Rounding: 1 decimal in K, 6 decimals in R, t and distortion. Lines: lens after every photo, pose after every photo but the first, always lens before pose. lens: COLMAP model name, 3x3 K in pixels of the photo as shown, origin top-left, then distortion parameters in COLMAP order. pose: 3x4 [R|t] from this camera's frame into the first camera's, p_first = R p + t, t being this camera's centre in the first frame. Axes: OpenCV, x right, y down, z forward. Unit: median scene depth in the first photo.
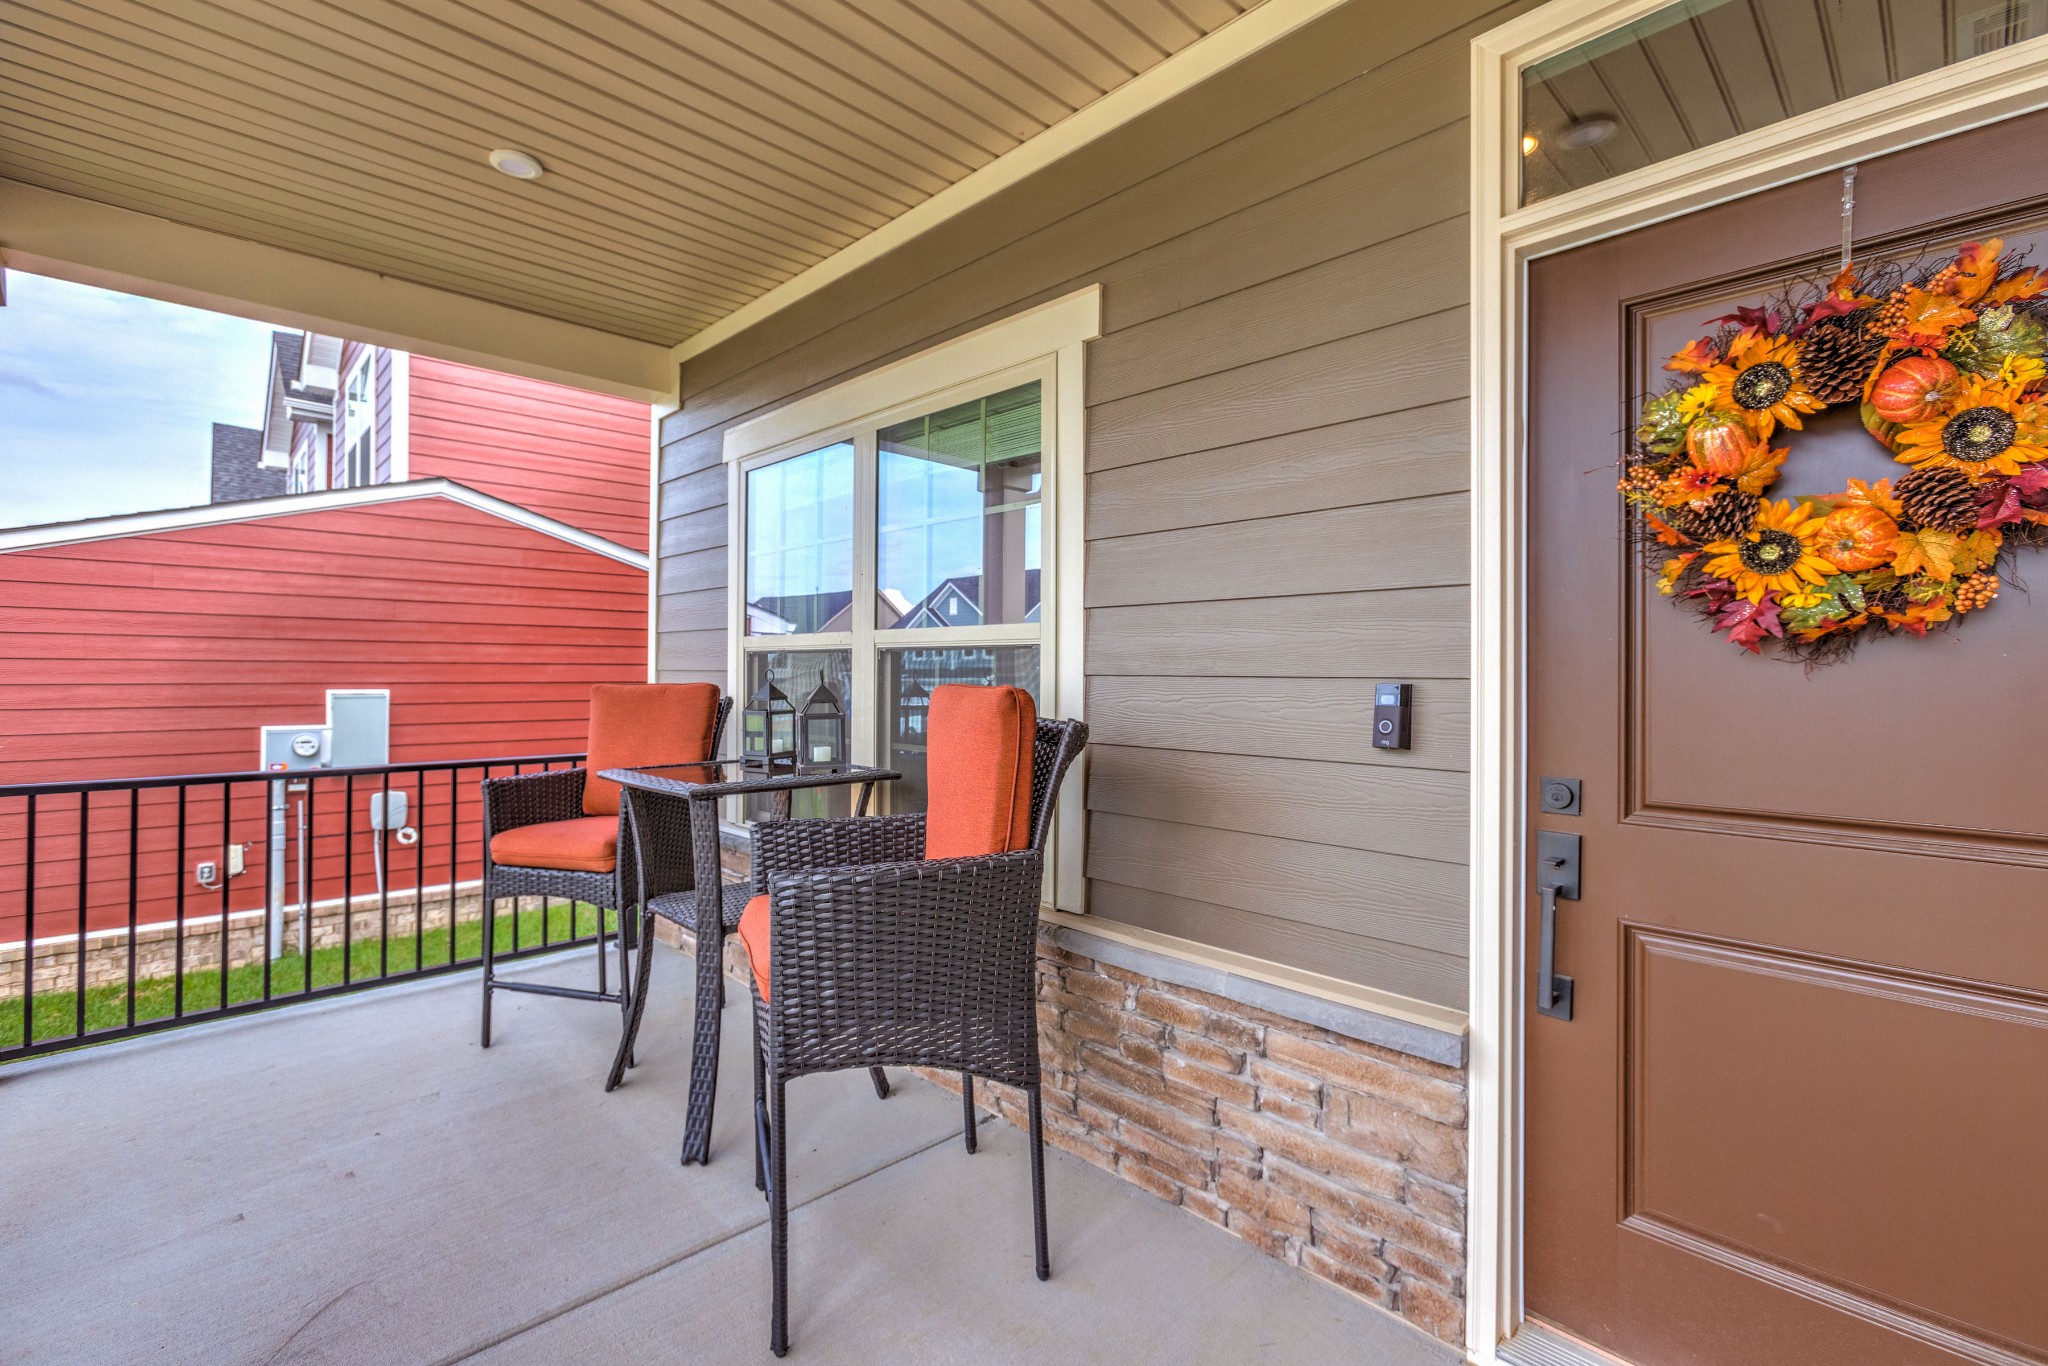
lens RADIAL K [[916.3, 0, 1015.4], [0, 916.3, 668.7], [0, 0, 1]] dist [-0.003356, 0.006035]
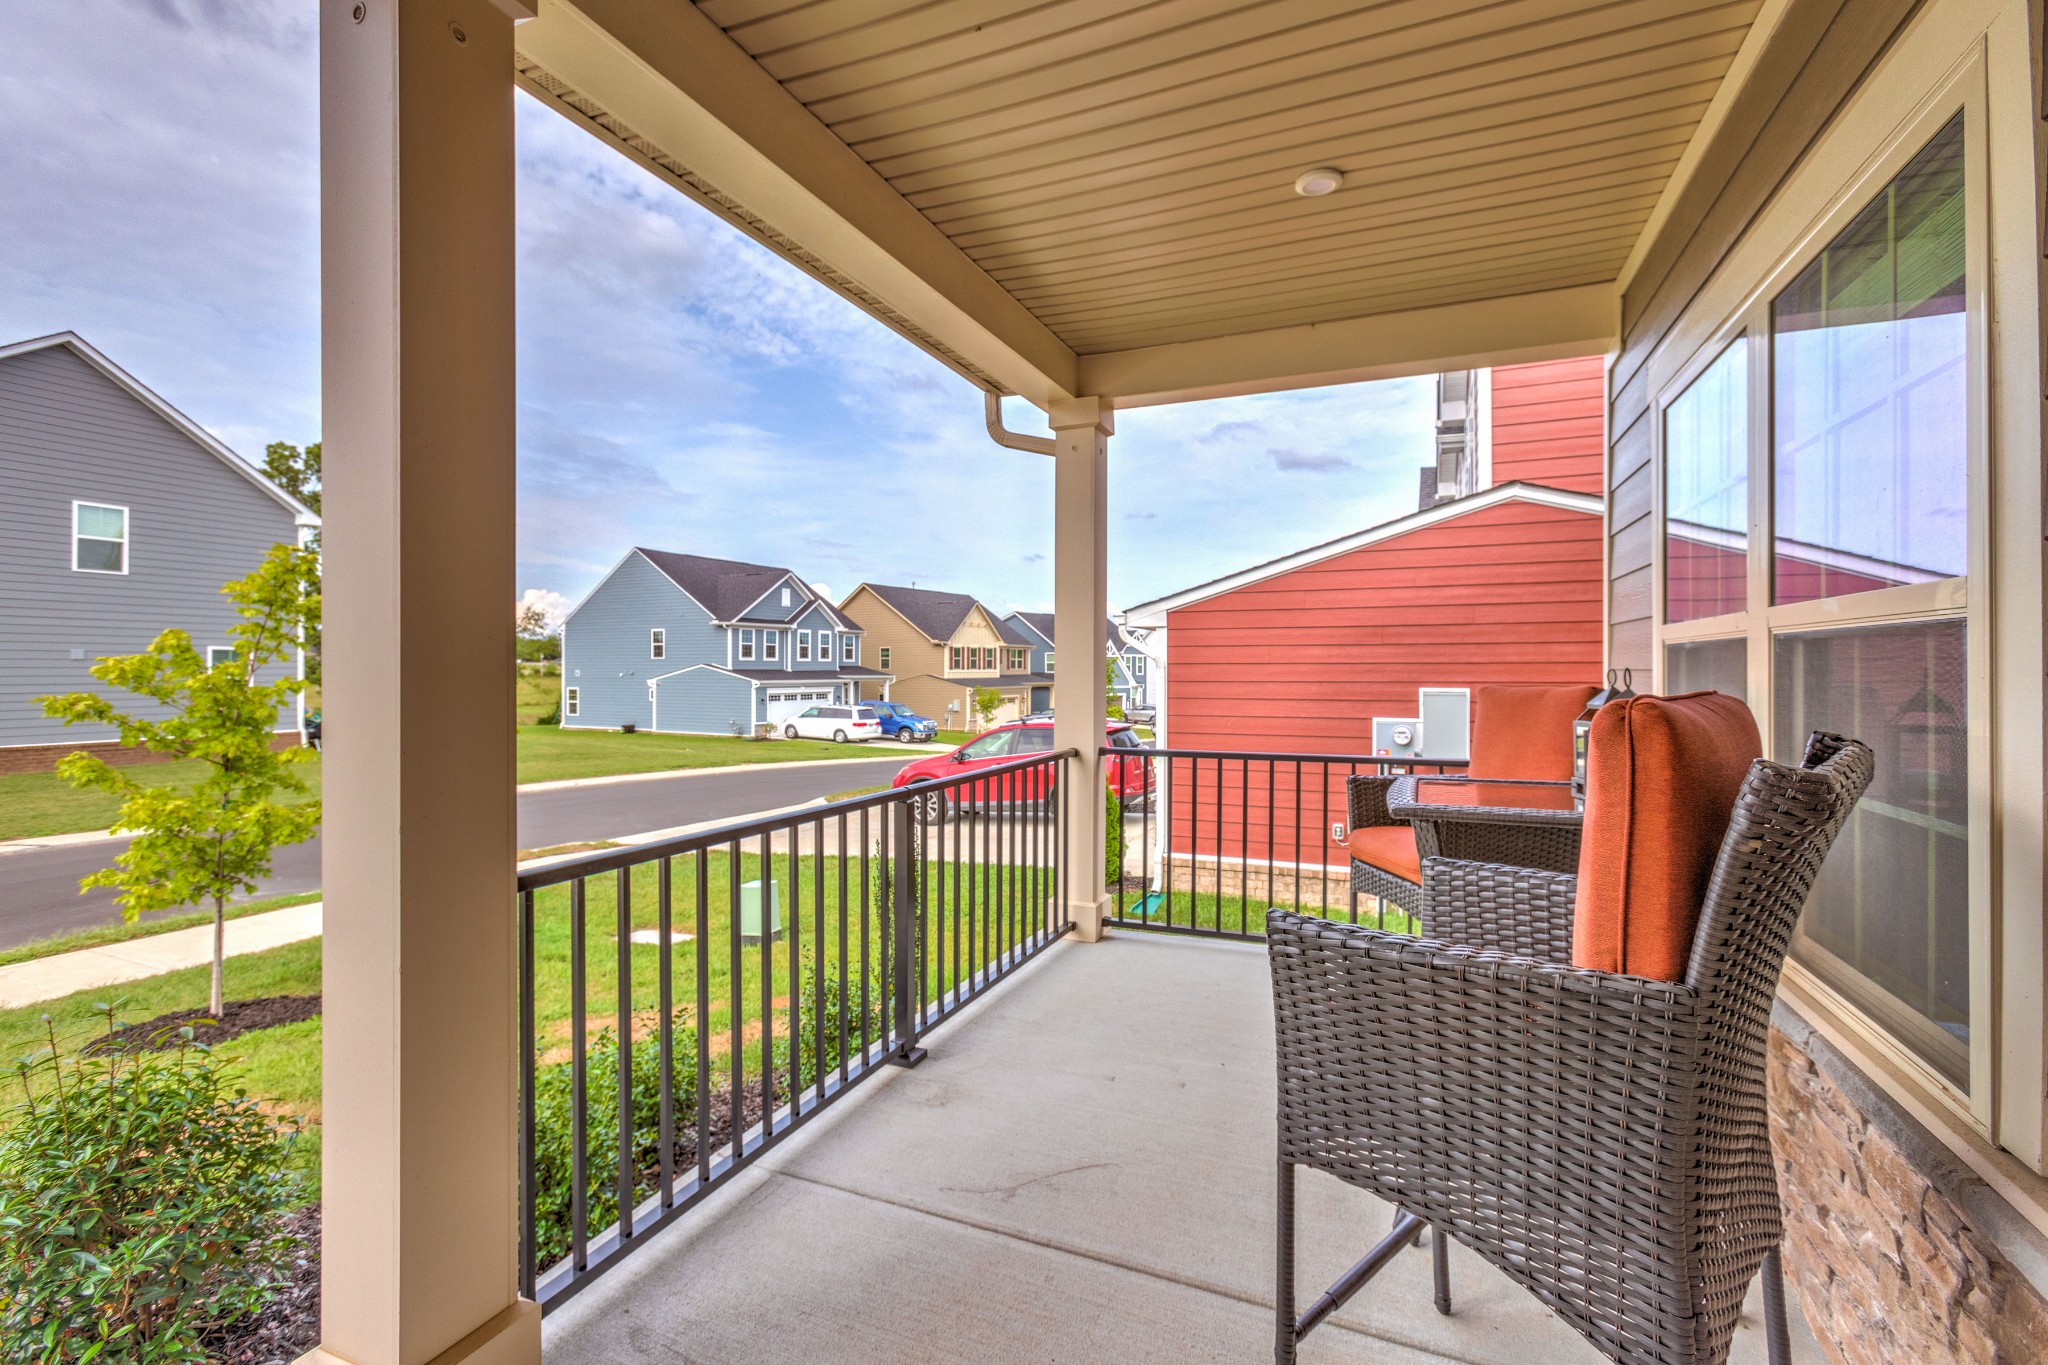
lens RADIAL K [[916.3, 0, 1014.7], [0, 916.3, 681.4], [0, 0, 1]] dist [-0.003356, 0.006035]
pose [[0.398249, 0.005777, -0.917259, 0.091699], [0.006689, 0.999935, 0.009202, 0.001044], [0.917253, -0.009800, 0.398184, 0.088324]]
